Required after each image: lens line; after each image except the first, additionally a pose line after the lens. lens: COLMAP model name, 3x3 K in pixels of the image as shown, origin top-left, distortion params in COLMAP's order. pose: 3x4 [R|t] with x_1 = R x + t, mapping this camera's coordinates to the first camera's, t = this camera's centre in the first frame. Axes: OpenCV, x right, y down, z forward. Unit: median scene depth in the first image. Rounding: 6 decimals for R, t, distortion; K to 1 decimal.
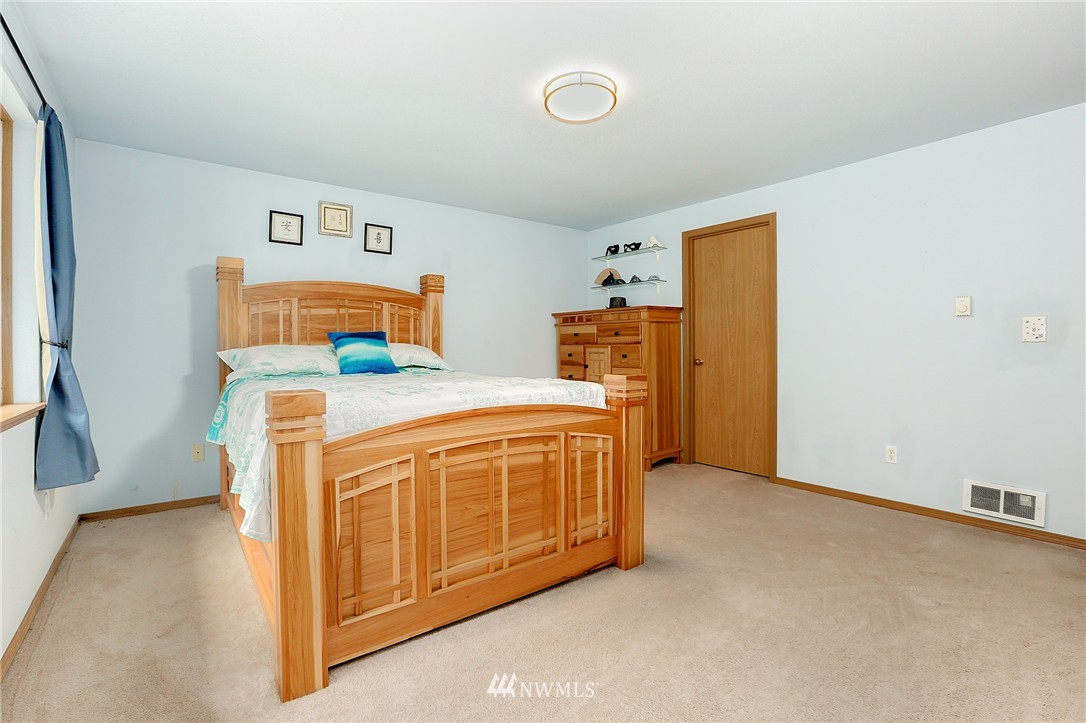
lens RADIAL K [[489.5, 0, 539.0], [0, 489.5, 360.4], [0, 0, 1]] dist [-0.029833, 0.000876]
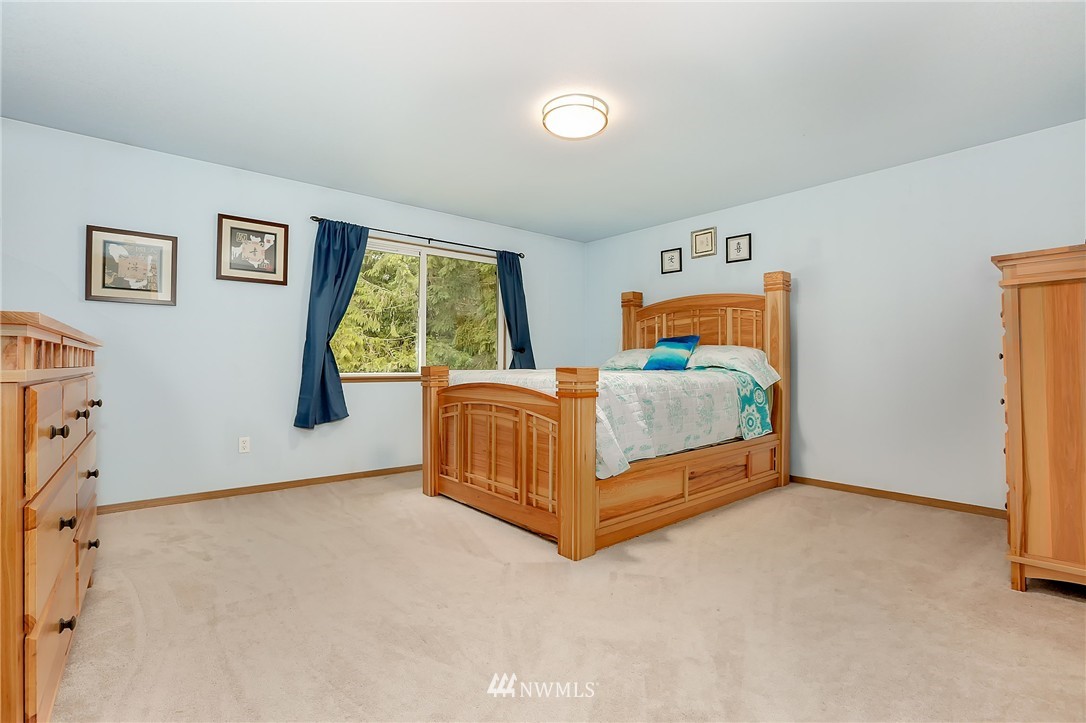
lens RADIAL K [[489.5, 0, 539.0], [0, 489.5, 360.4], [0, 0, 1]] dist [-0.029833, 0.000876]
pose [[0.061974, -0.001972, -0.998076, 0.802365], [-0.027908, 0.999604, -0.003708, 0.013304], [0.997688, 0.028084, 0.061894, 0.576403]]
